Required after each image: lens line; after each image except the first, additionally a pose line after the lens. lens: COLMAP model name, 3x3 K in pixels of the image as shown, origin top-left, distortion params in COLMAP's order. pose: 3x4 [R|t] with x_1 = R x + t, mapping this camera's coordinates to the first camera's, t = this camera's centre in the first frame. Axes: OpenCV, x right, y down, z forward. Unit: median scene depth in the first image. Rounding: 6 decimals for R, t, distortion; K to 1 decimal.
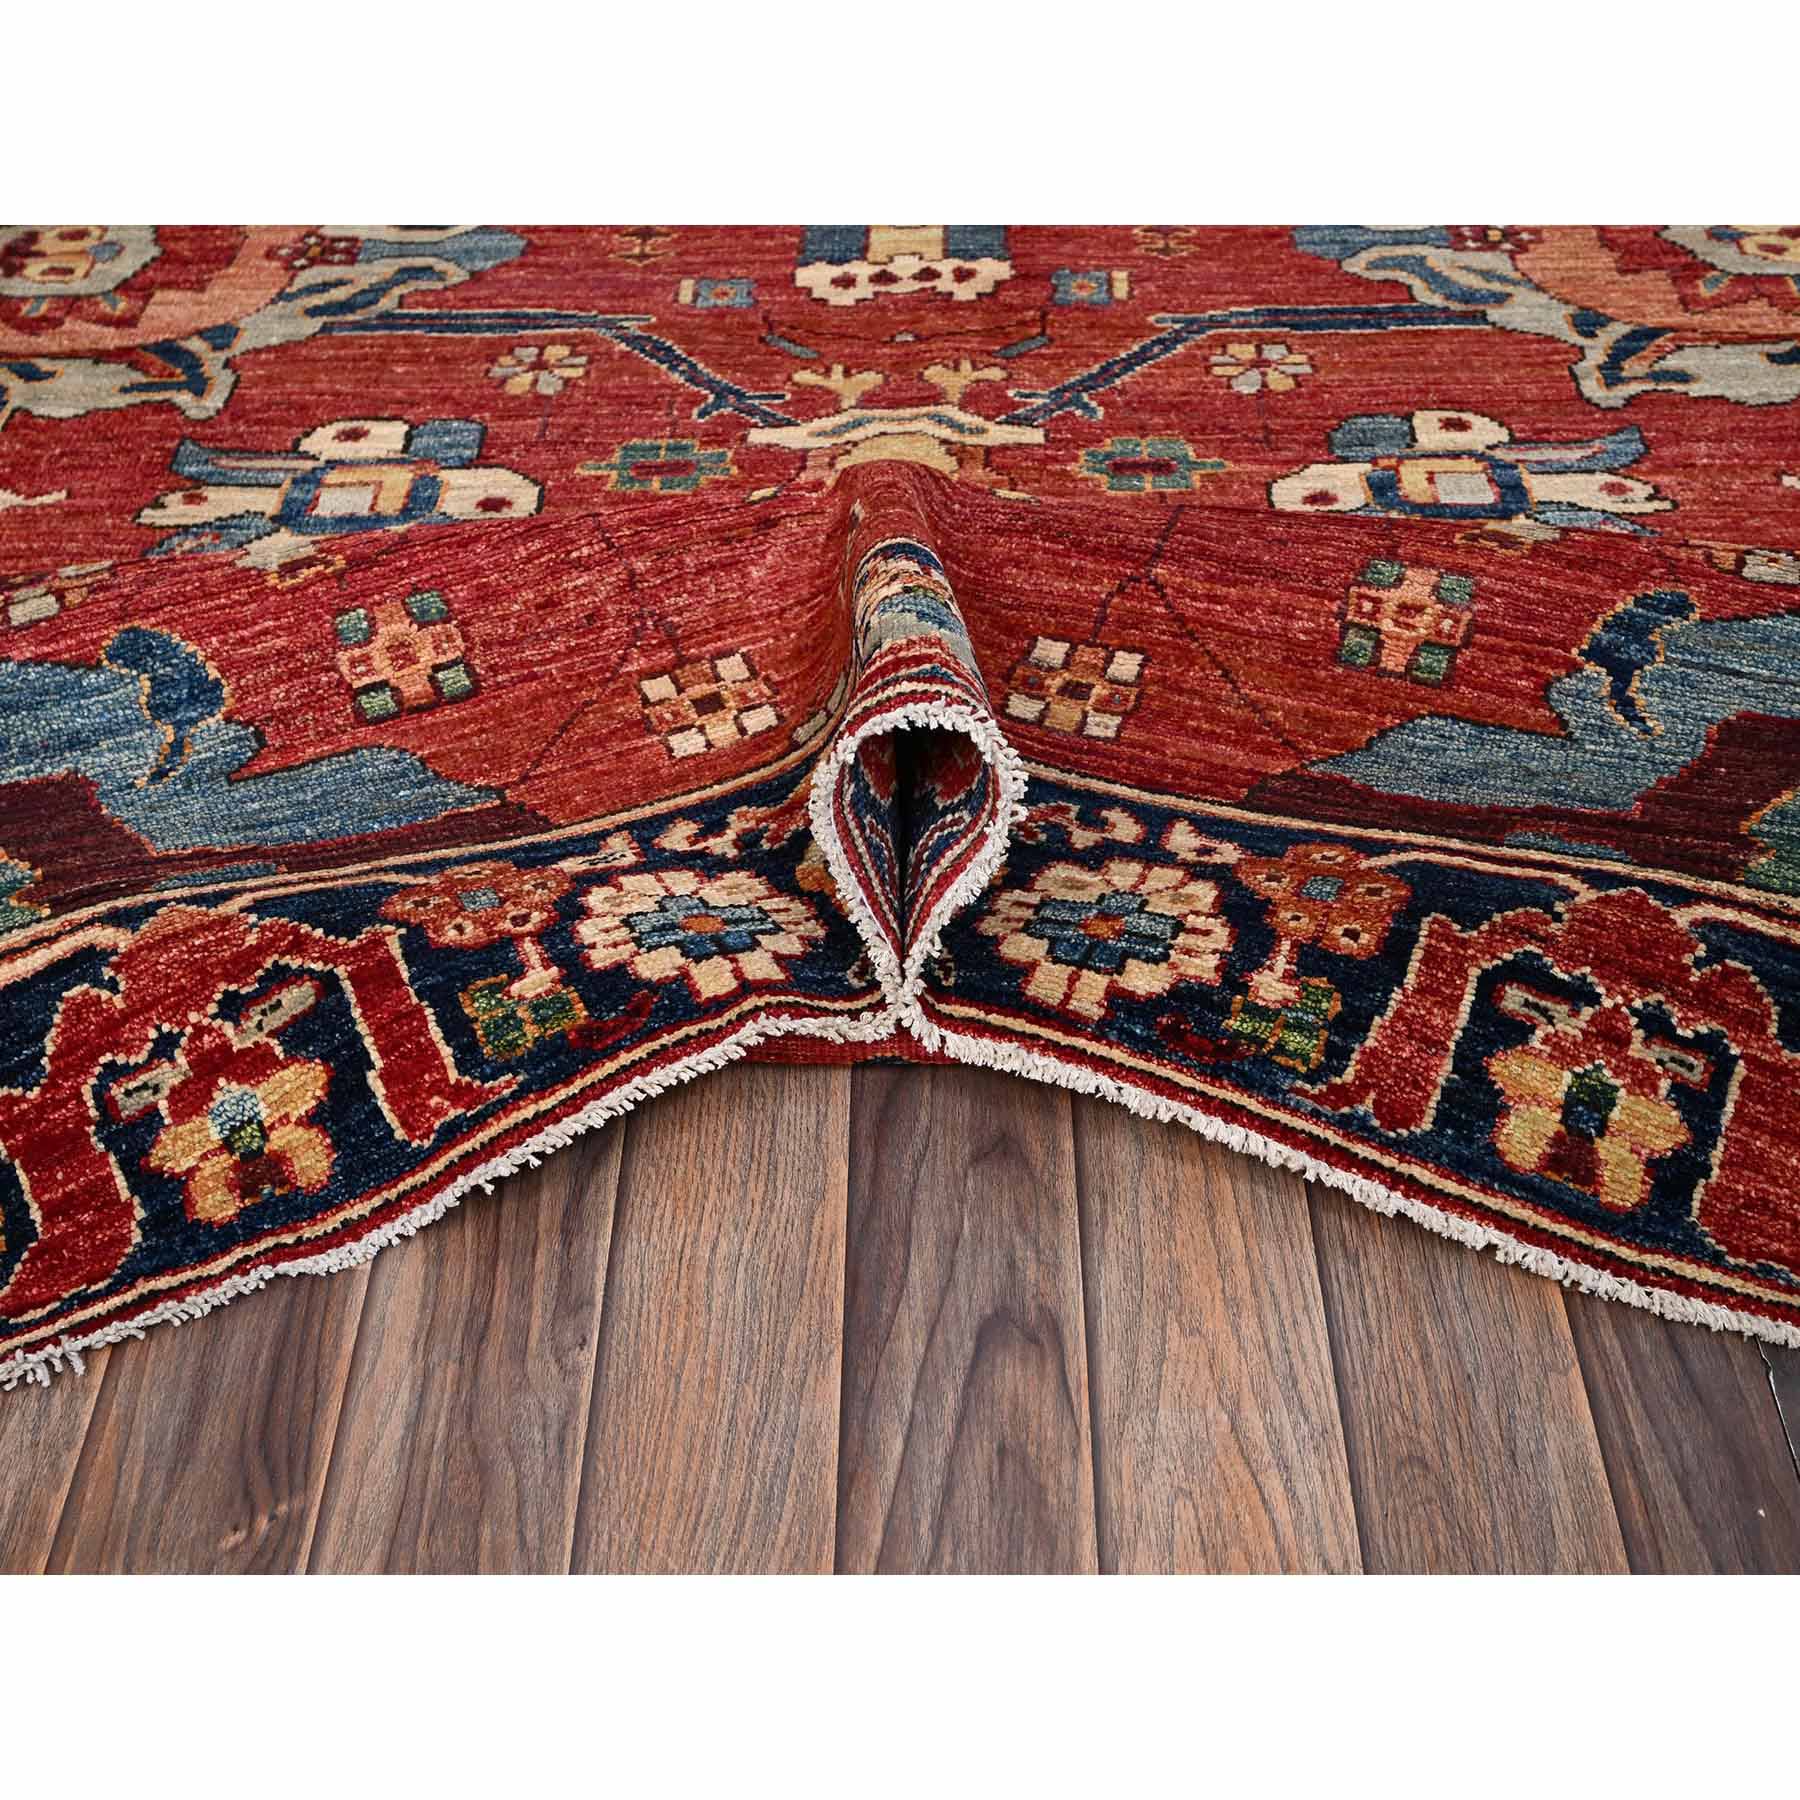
lens RADIAL K [[2057.4, 0, 904.2], [0, 2057.4, 895.5], [0, 0, 1]] dist [-0.005105, 0.000000]
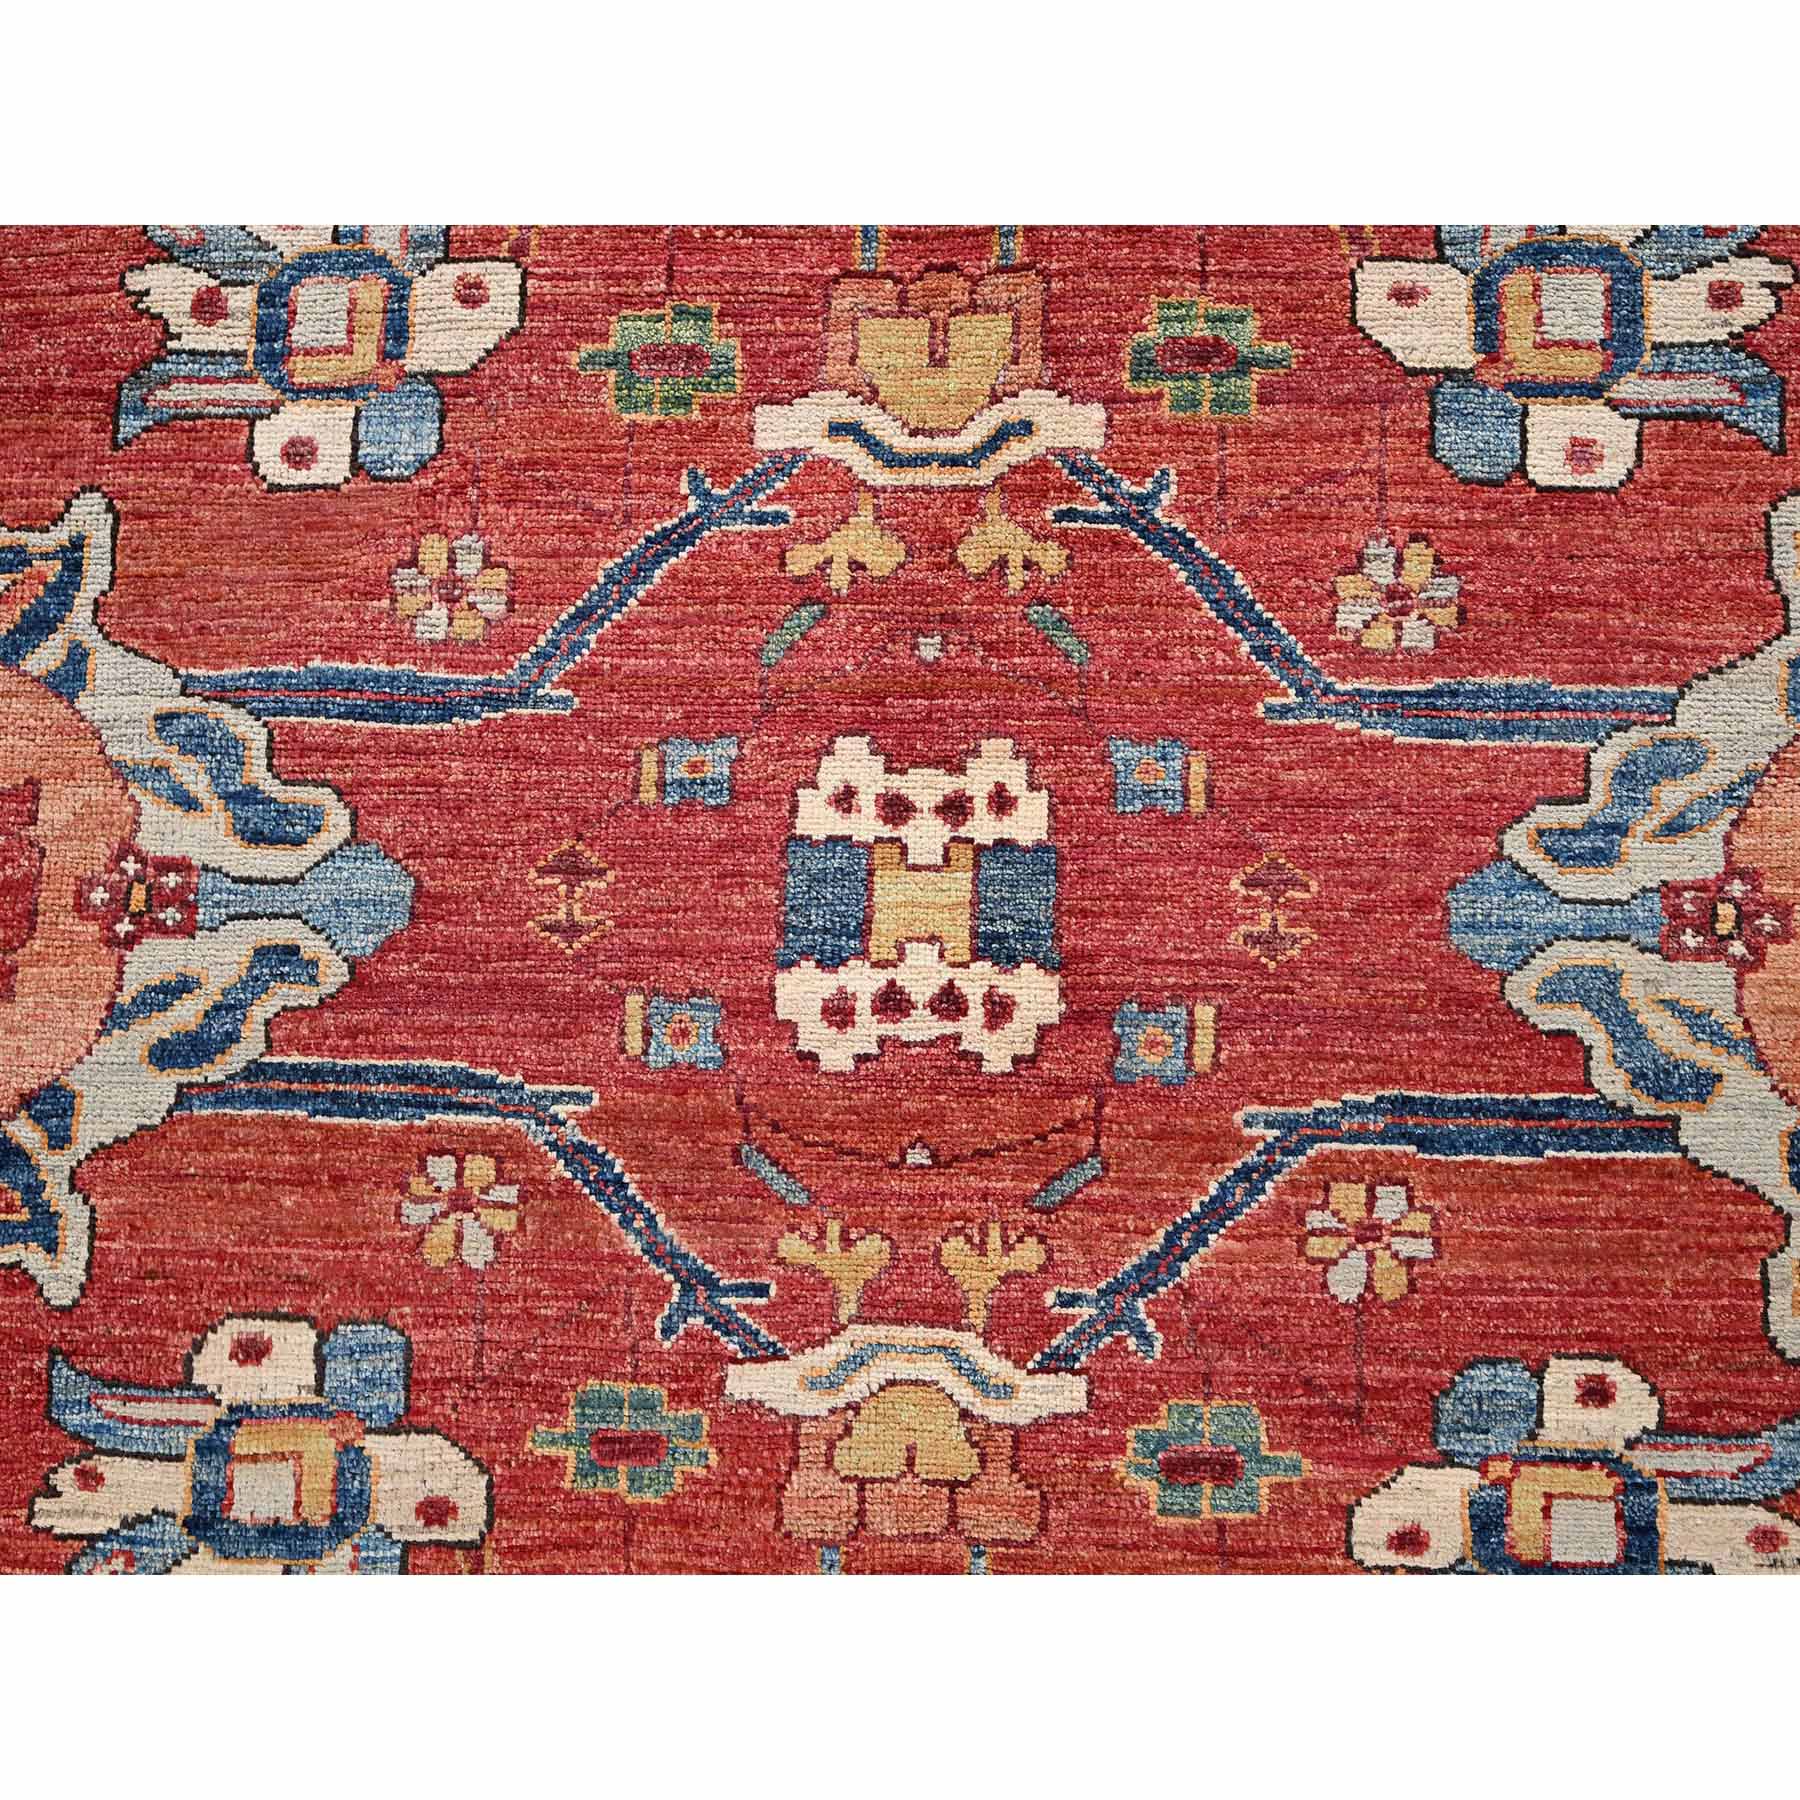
lens RADIAL K [[2057.4, 0, 899.9], [0, 2057.4, 893.3], [0, 0, 1]] dist [-0.005105, 0.000000]
pose [[0.999367, 0.003576, -0.035407, 0.021034], [0.019231, 0.782898, 0.621853, -0.850583], [0.029944, -0.622140, 0.782333, 0.458380]]
